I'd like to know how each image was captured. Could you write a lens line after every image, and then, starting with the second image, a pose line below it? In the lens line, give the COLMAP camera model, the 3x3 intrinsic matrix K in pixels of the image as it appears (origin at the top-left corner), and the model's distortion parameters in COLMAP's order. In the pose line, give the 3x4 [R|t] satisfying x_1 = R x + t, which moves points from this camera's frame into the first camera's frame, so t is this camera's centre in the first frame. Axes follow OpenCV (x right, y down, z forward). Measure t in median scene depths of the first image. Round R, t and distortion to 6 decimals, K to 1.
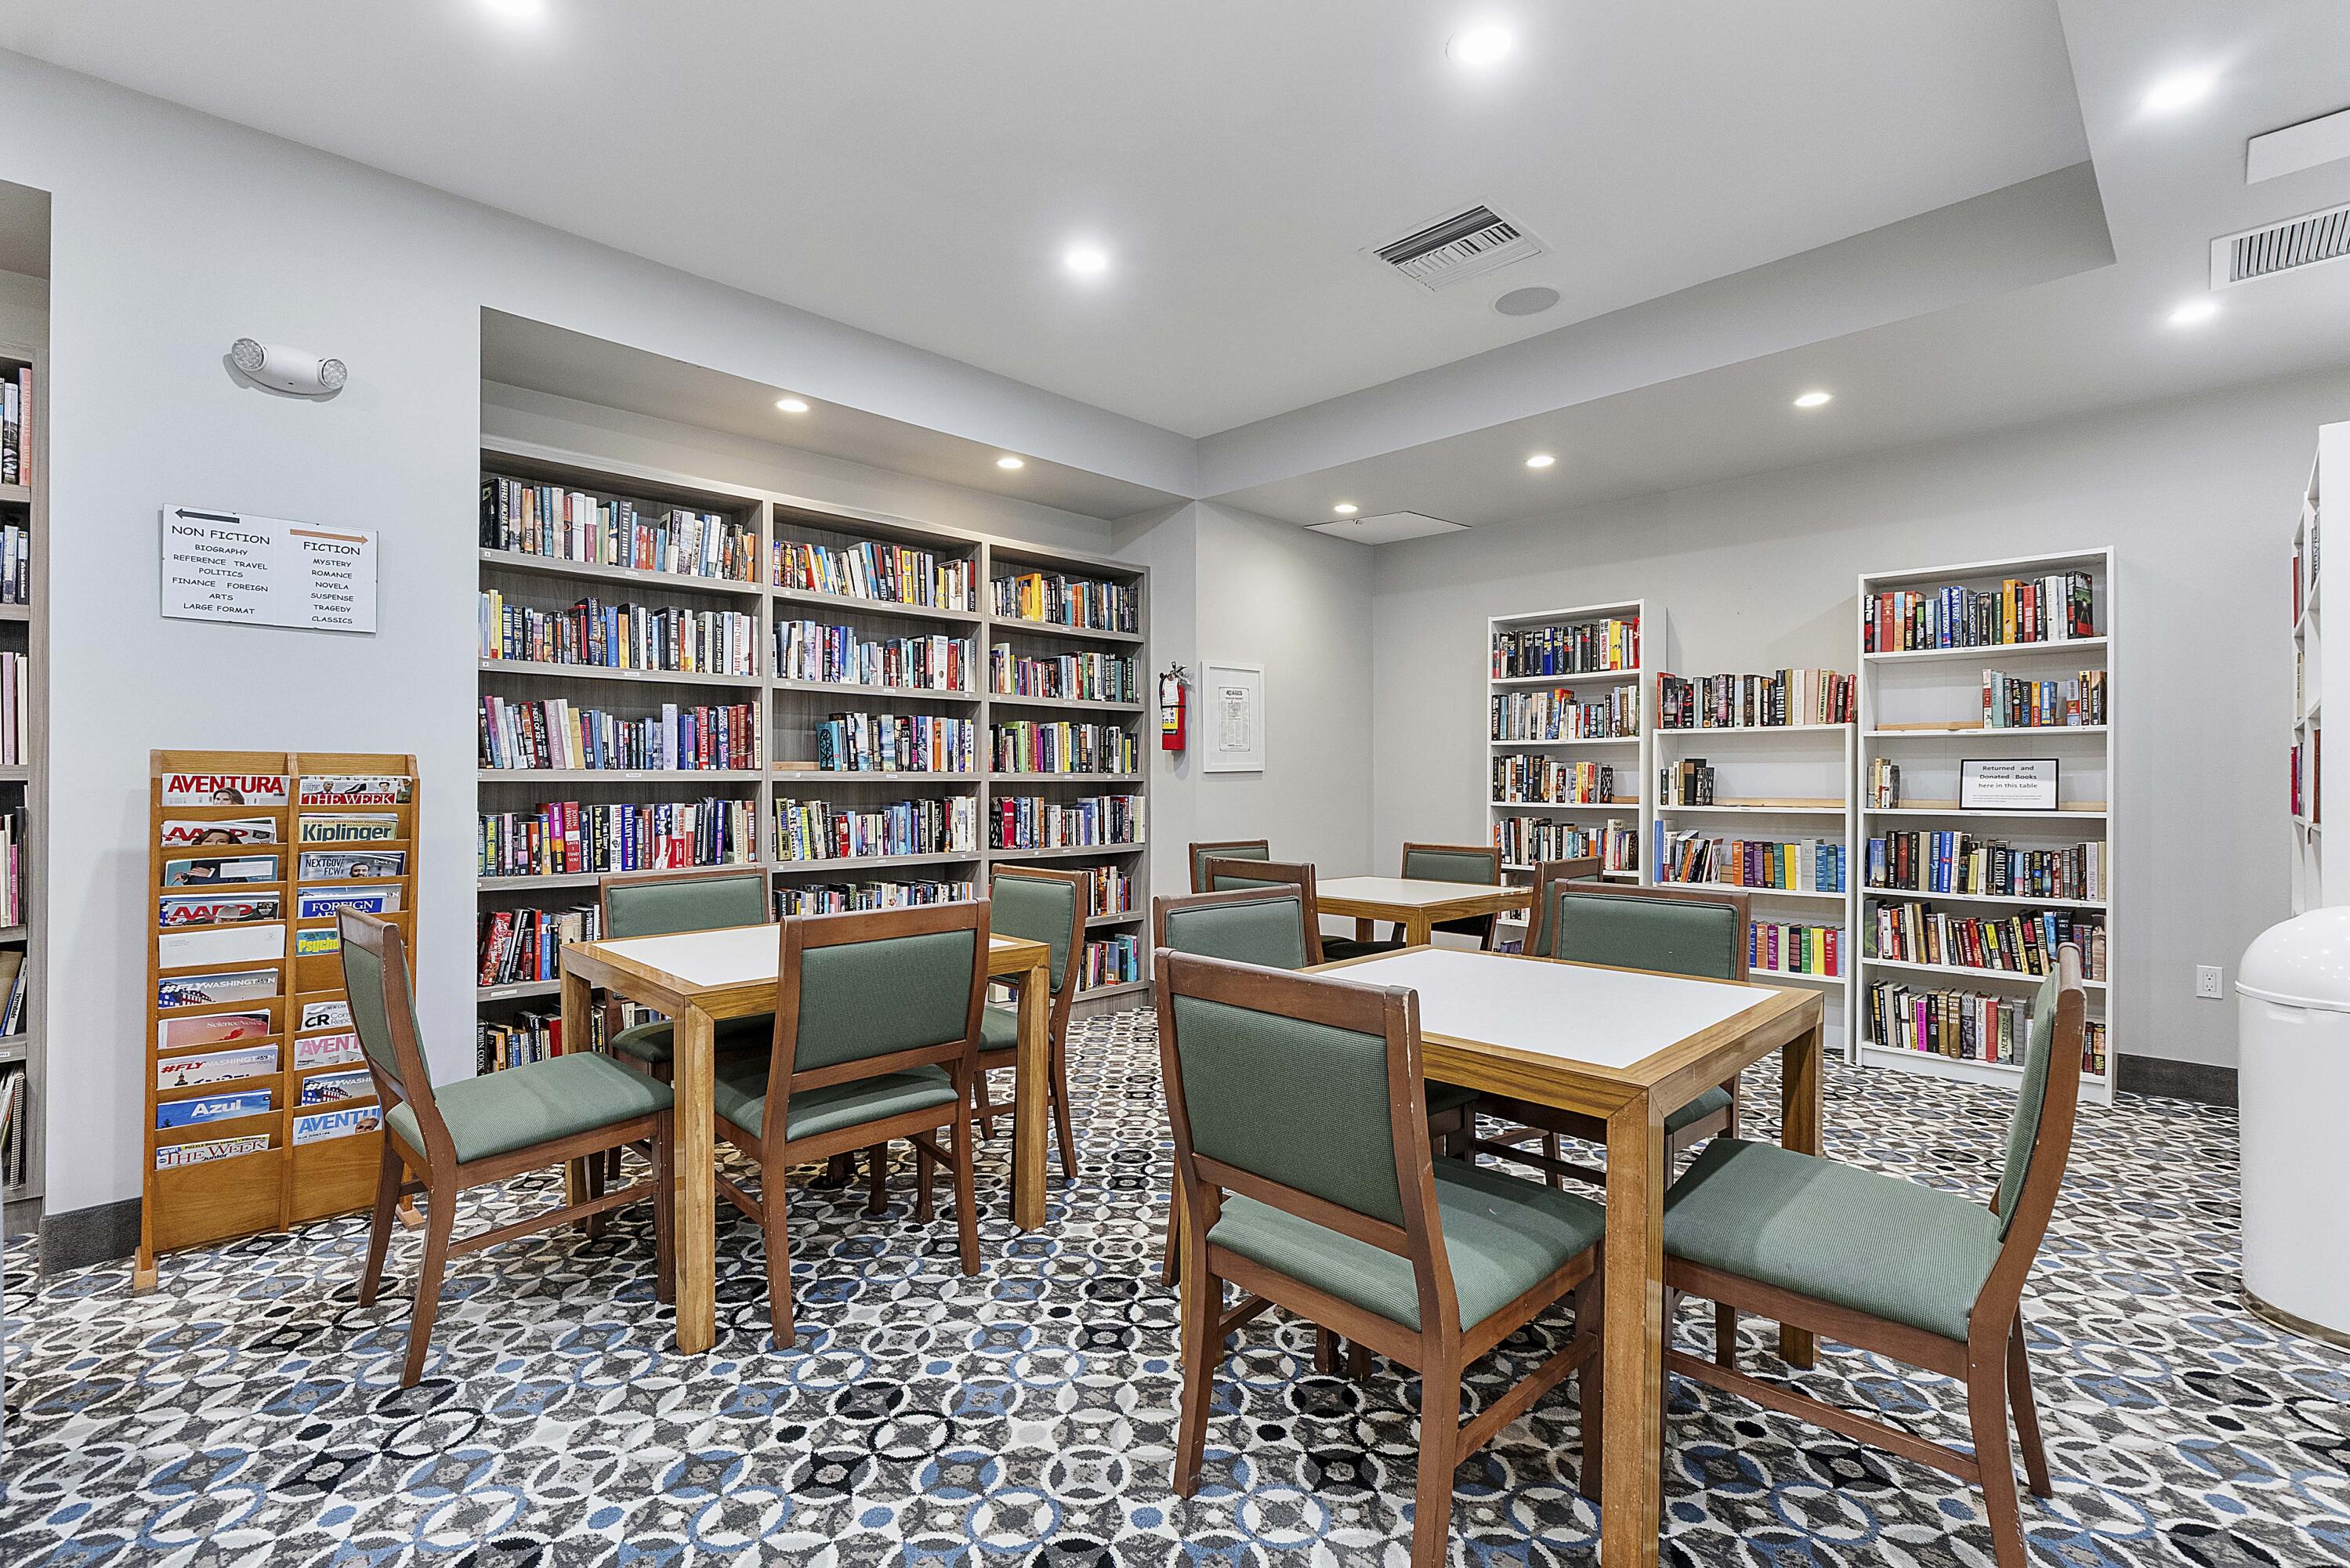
lens RADIAL K [[1083.4, 0, 1164.7], [0, 1083.4, 778.1], [0, 0, 1]] dist [-0.002851, -0.000184]
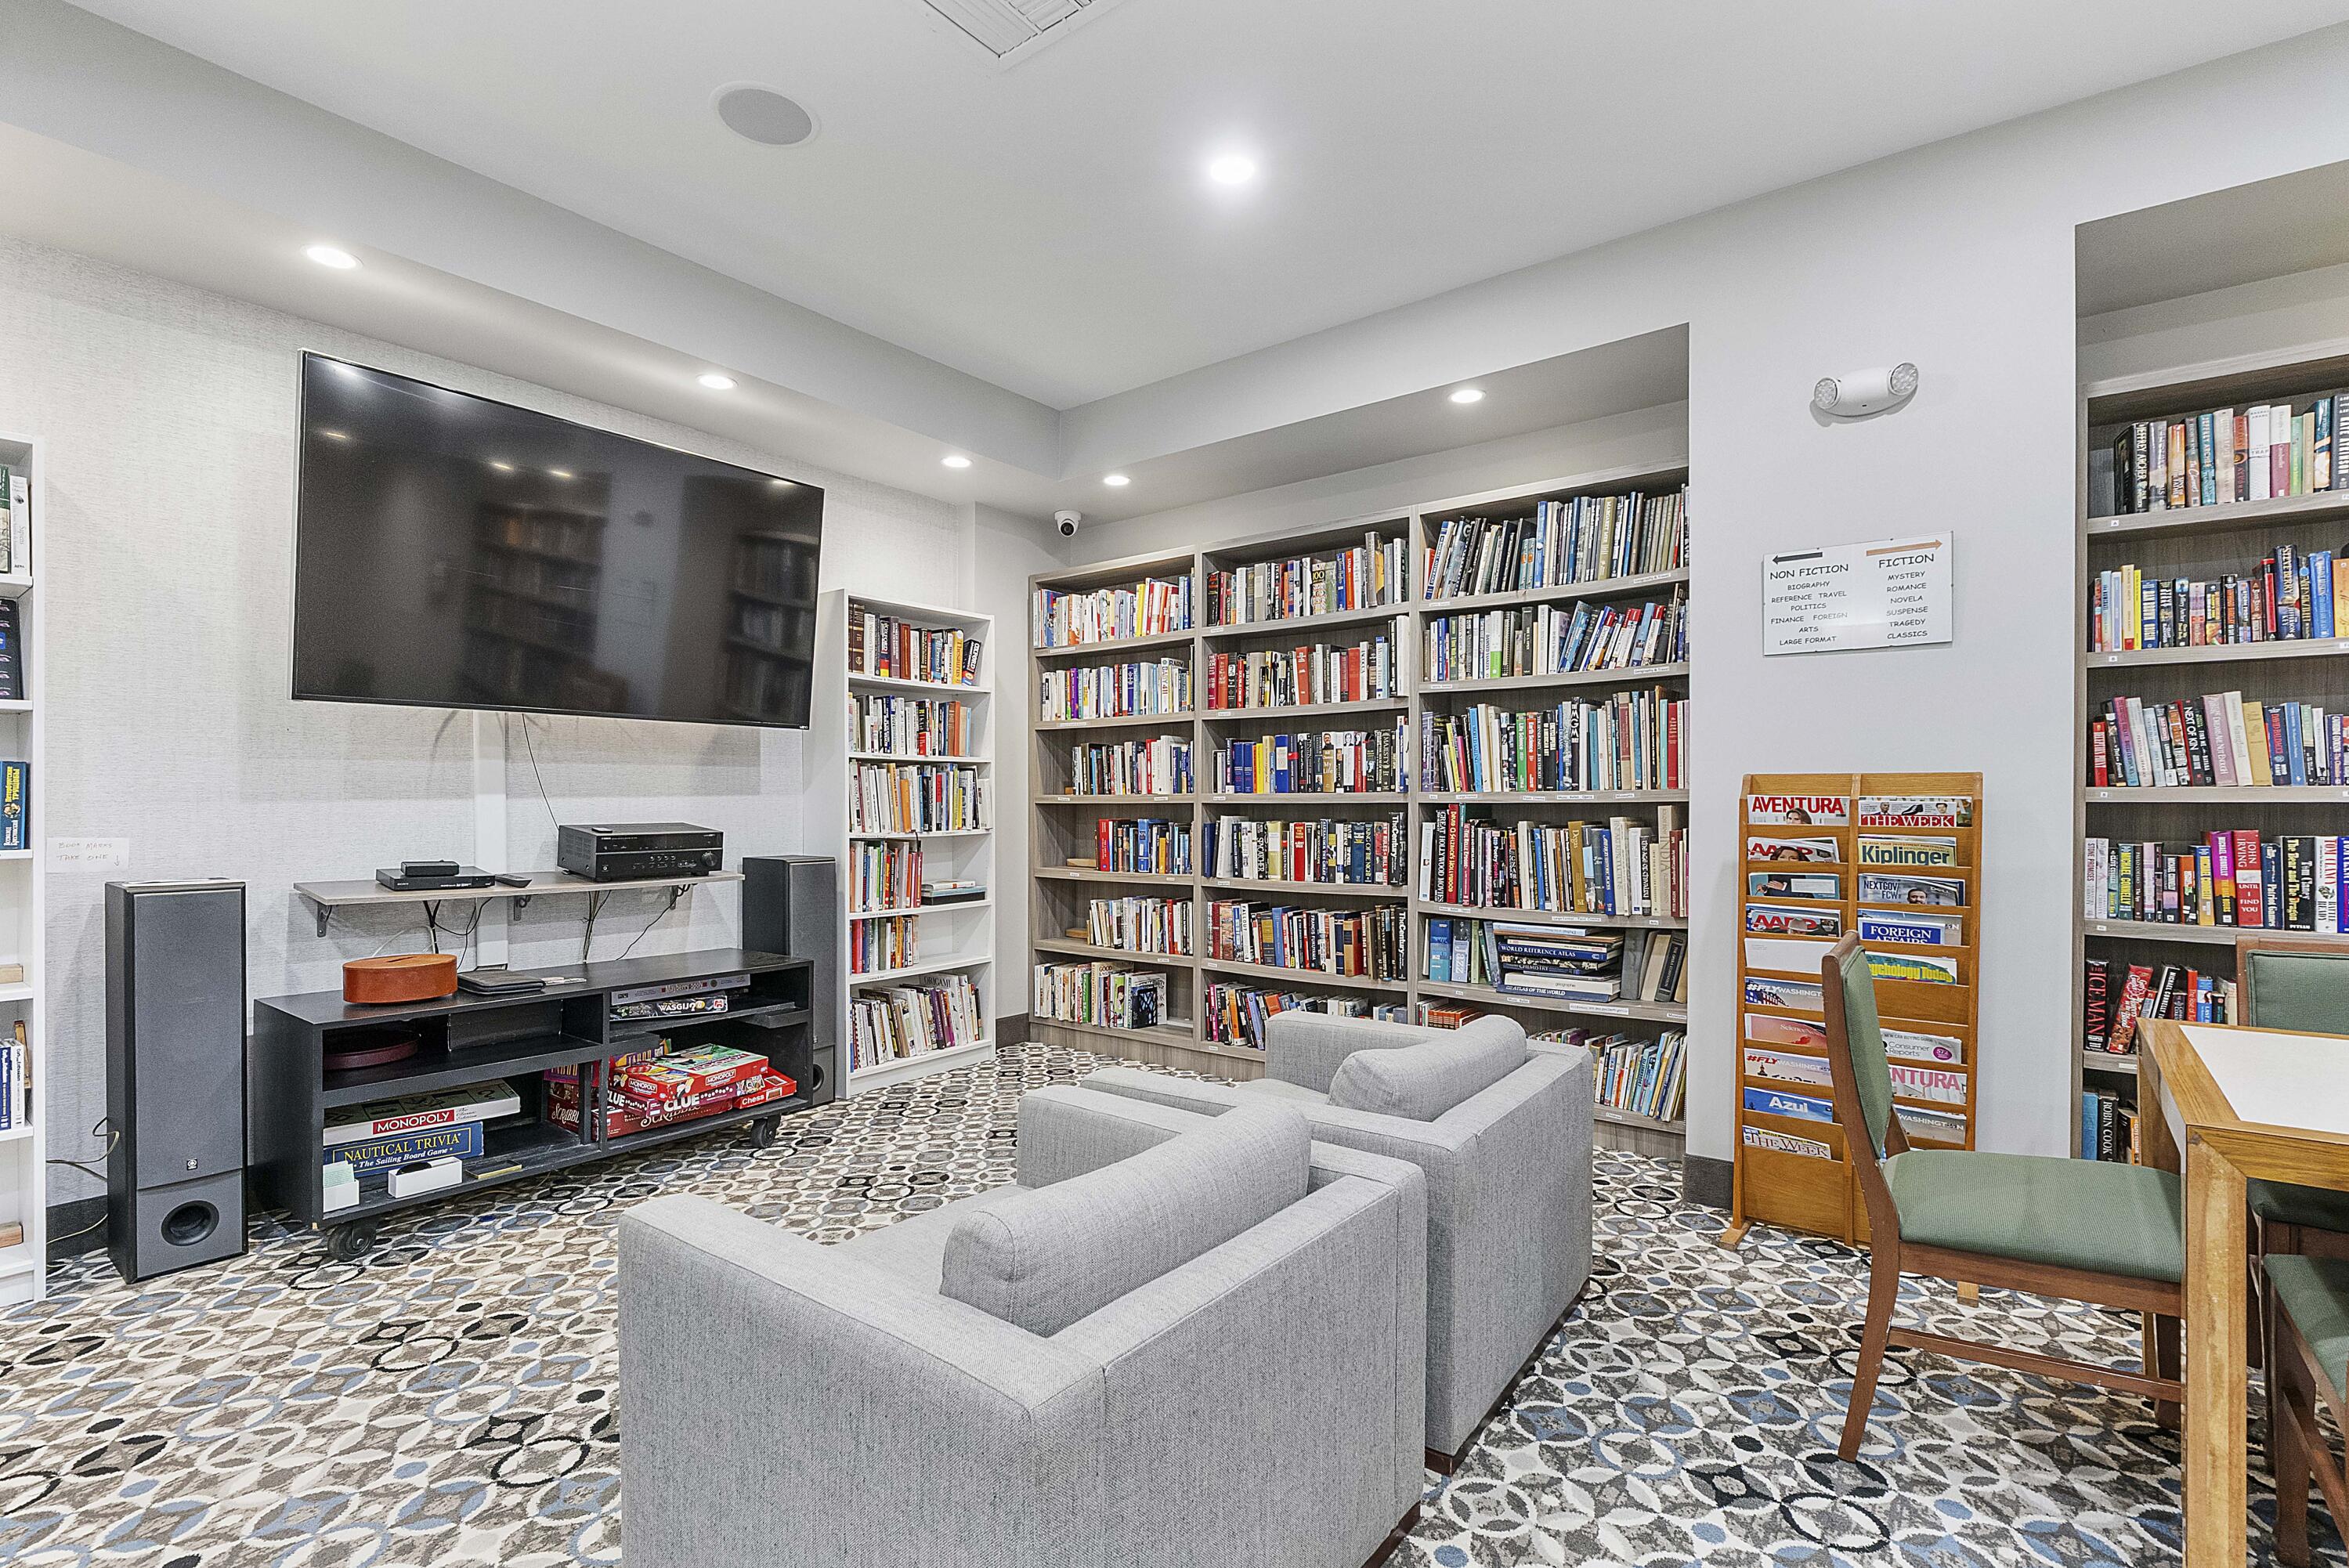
lens RADIAL K [[1082.9, 0, 1167.7], [0, 1082.9, 800.1], [0, 0, 1]] dist [-0.002851, -0.000184]
pose [[0.137043, -0.000365, -0.990565, 0.104074], [0.002566, 0.999997, -0.000013, -0.000515], [0.990562, -0.002540, 0.137043, 0.232176]]
